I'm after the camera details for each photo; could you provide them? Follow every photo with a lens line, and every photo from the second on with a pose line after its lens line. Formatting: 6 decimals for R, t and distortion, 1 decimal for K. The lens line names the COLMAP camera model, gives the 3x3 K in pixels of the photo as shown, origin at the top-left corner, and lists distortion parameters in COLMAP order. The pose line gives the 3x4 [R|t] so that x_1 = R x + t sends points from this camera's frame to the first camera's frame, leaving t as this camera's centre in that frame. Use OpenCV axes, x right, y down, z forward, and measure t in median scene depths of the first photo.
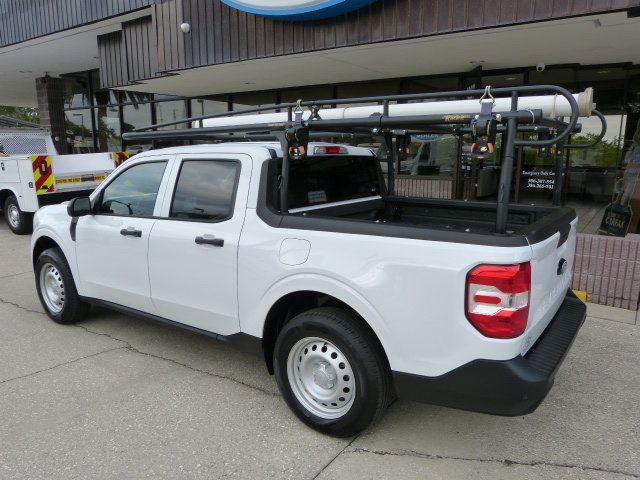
lens RADIAL K [[482.8, 0, 318.8], [0, 482.8, 241.7], [0, 0, 1]] dist [-0.040025, 0.032056]
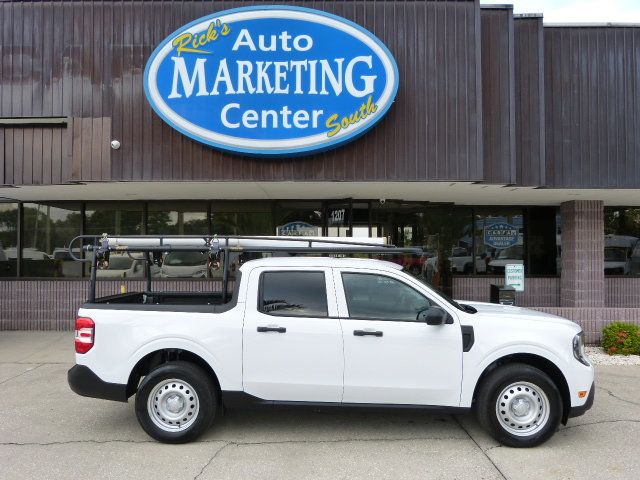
lens RADIAL K [[482.8, 0, 319.2], [0, 482.8, 240.0], [0, 0, 1]] dist [-0.040025, 0.032056]
pose [[0.826456, 0.009897, 0.562914, -0.512605], [0.108390, 0.978344, -0.176335, -0.010866], [-0.552469, 0.206748, 0.807486, -0.049215]]
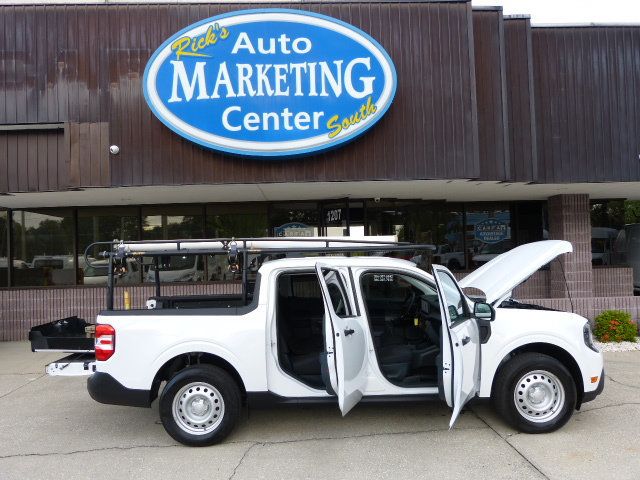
lens RADIAL K [[482.8, 0, 319.7], [0, 482.8, 239.3], [0, 0, 1]] dist [-0.040025, 0.032056]
pose [[0.798955, -0.012805, 0.601254, -0.566155], [0.144824, 0.974448, -0.171690, -0.016137], [-0.583692, 0.224249, 0.780395, -0.026414]]
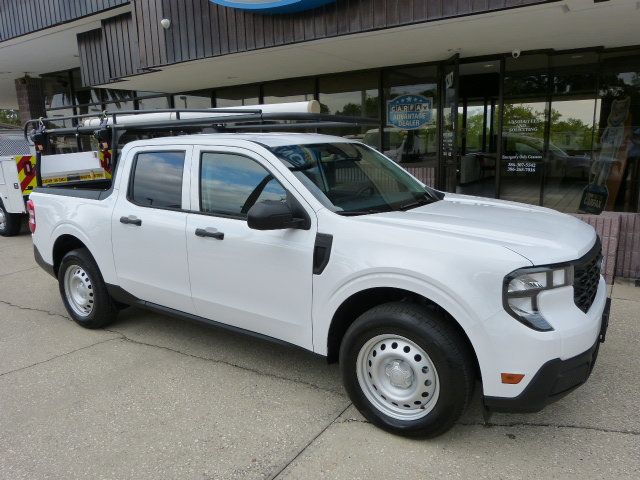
lens RADIAL K [[482.8, 0, 321.2], [0, 482.8, 242.3], [0, 0, 1]] dist [-0.040025, 0.032056]
pose [[0.998952, -0.037212, 0.026642, 0.003960], [0.036847, 0.999222, 0.014089, 0.010336], [-0.027146, -0.013092, 0.999546, -0.019938]]
